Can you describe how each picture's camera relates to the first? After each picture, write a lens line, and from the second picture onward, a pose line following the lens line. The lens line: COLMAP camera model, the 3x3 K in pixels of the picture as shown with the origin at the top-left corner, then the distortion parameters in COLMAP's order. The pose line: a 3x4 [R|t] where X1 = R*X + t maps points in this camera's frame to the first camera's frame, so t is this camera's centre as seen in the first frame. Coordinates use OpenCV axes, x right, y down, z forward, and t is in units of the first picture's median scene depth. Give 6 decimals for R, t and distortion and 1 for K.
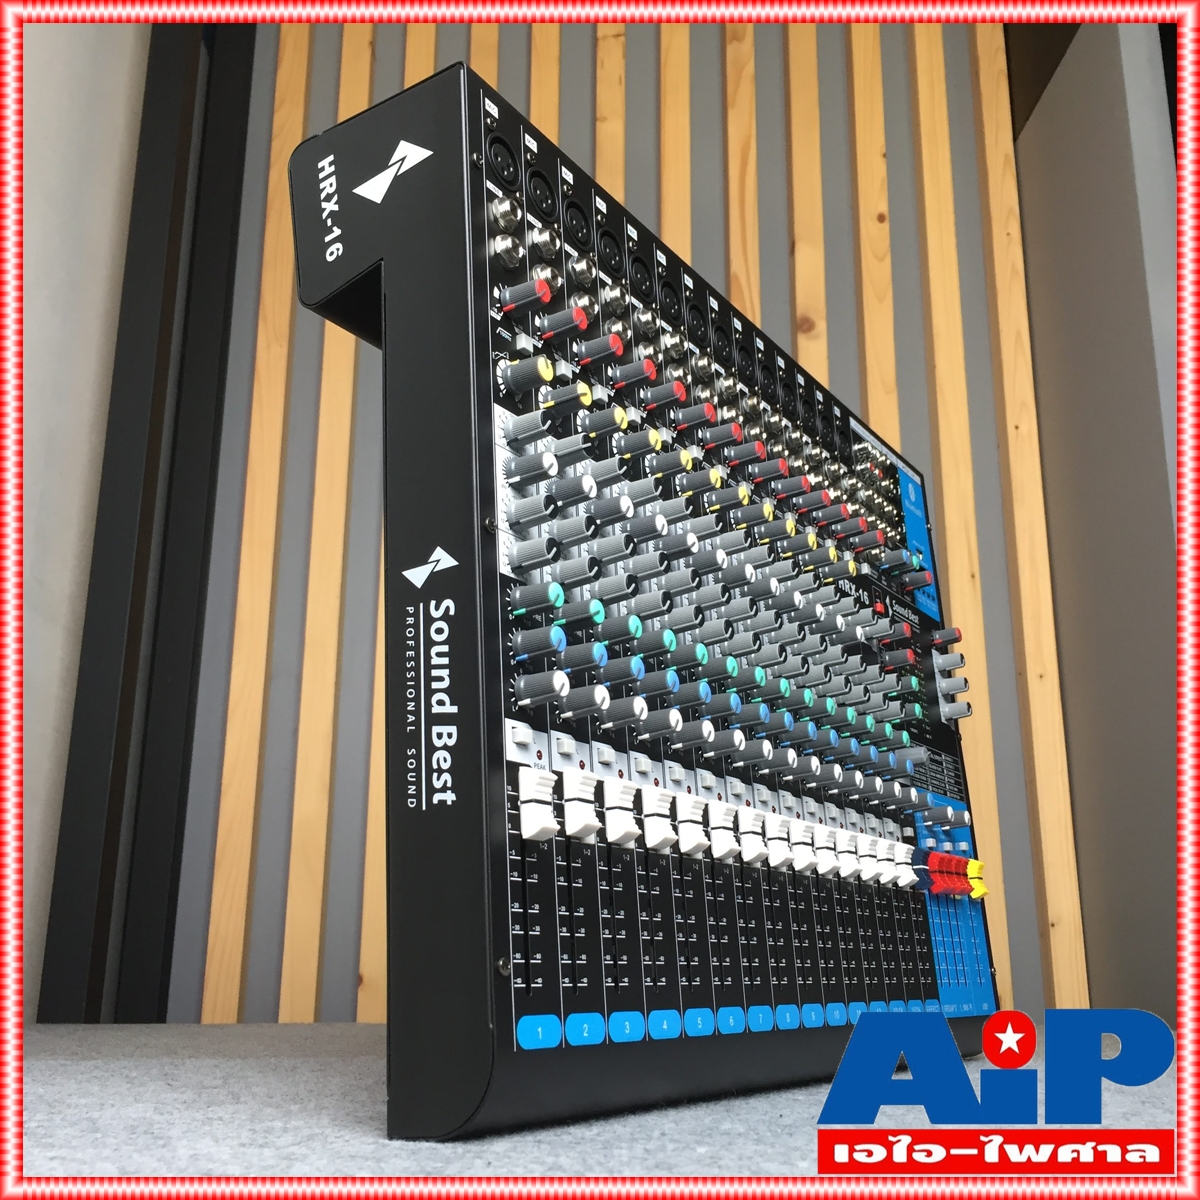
lens RADIAL K [[1317.5, 0, 590.8], [0, 1317.5, 598.1], [0, 0, 1]] dist [0.040681, 0.000000]
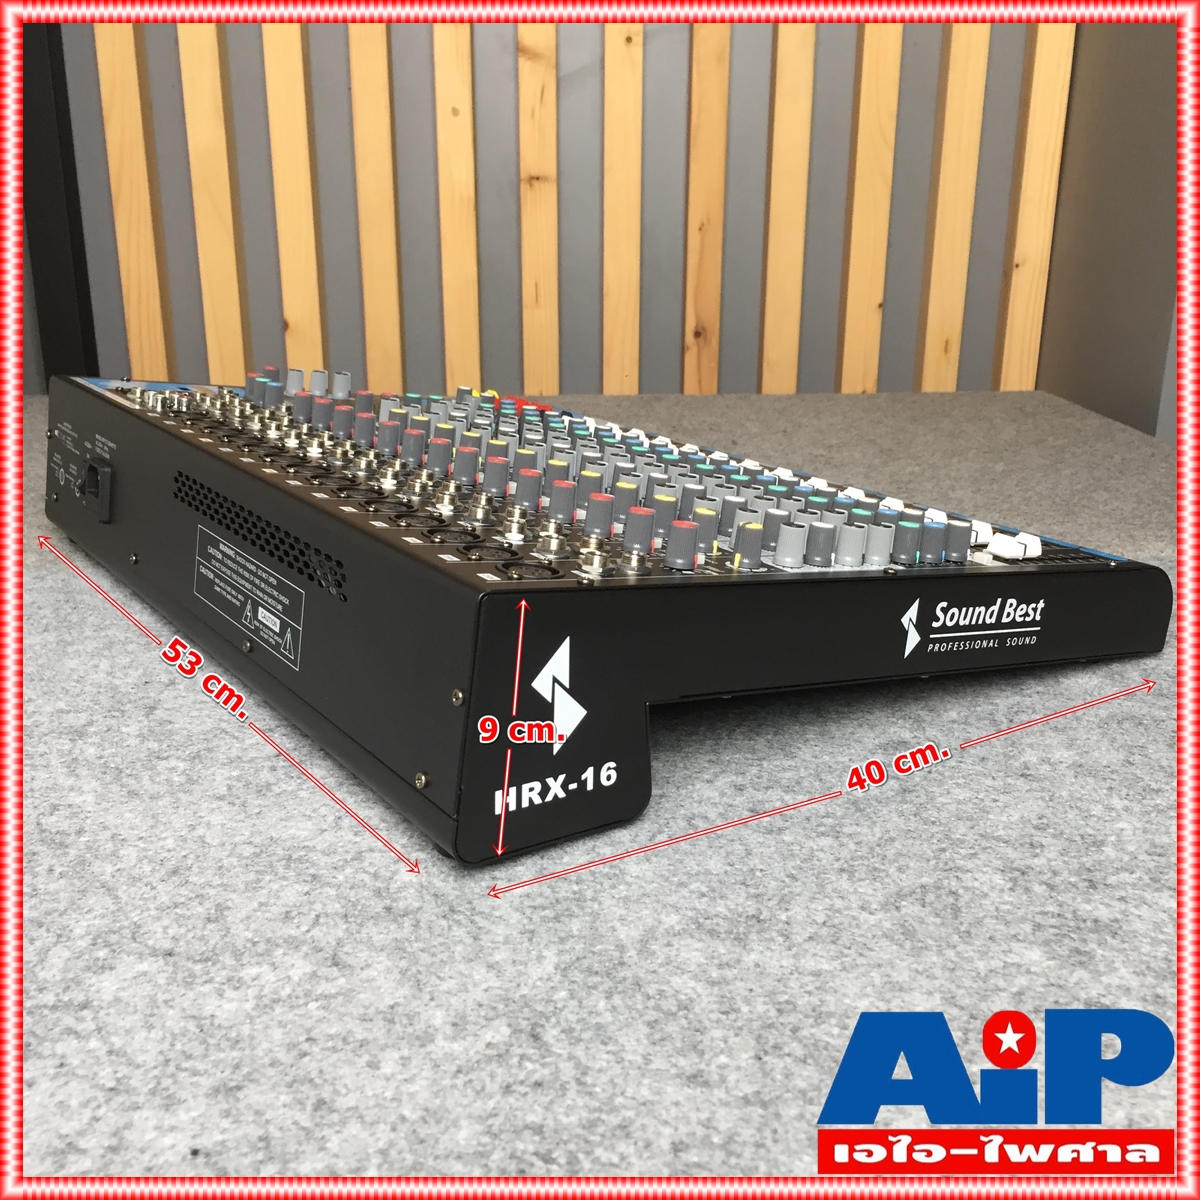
lens RADIAL K [[1317.5, 0, 604.8], [0, 1317.5, 592.9], [0, 0, 1]] dist [0.040681, 0.000000]
pose [[0.999888, 0.002855, -0.014714, 0.251406], [0.005803, 0.831399, 0.555645, -0.298902], [0.013820, -0.555668, 0.831289, 0.296952]]
